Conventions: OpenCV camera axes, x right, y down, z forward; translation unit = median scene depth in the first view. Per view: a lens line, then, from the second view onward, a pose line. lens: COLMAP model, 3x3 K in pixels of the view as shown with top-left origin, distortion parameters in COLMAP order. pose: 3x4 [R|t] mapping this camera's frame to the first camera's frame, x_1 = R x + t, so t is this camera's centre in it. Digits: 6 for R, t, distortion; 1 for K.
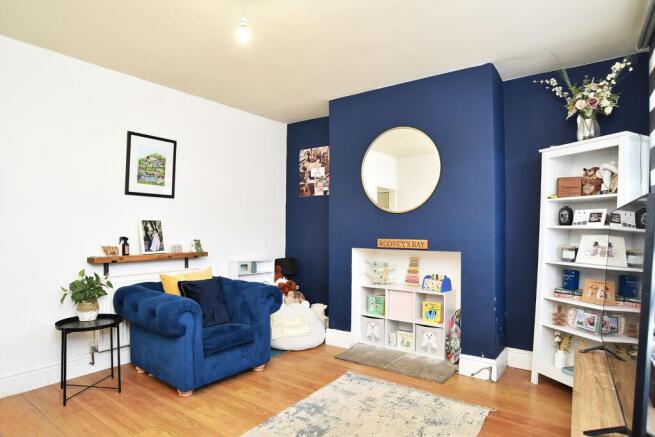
lens RADIAL K [[387.1, 0, 327.1], [0, 387.1, 222.2], [0, 0, 1]] dist [-0.062073, -0.000565]
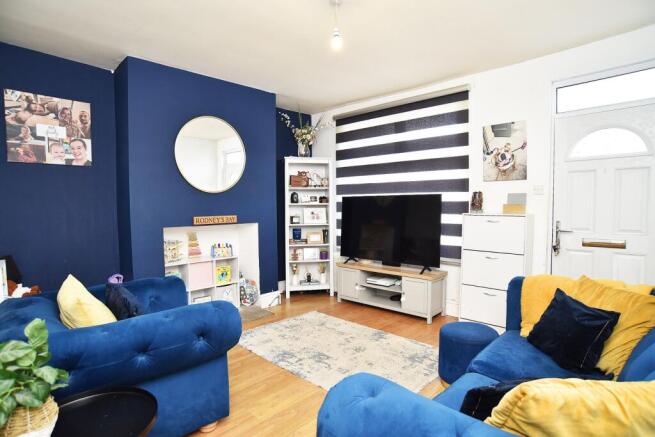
lens RADIAL K [[349.0, 0, 326.6], [0, 349.0, 218.8], [0, 0, 1]] dist [-0.002366, 0.000595]
pose [[0.144957, -0.051406, 0.988102, -0.805326], [-0.006146, 0.998583, 0.052853, -0.005002], [-0.989419, -0.013734, 0.144436, 0.524934]]
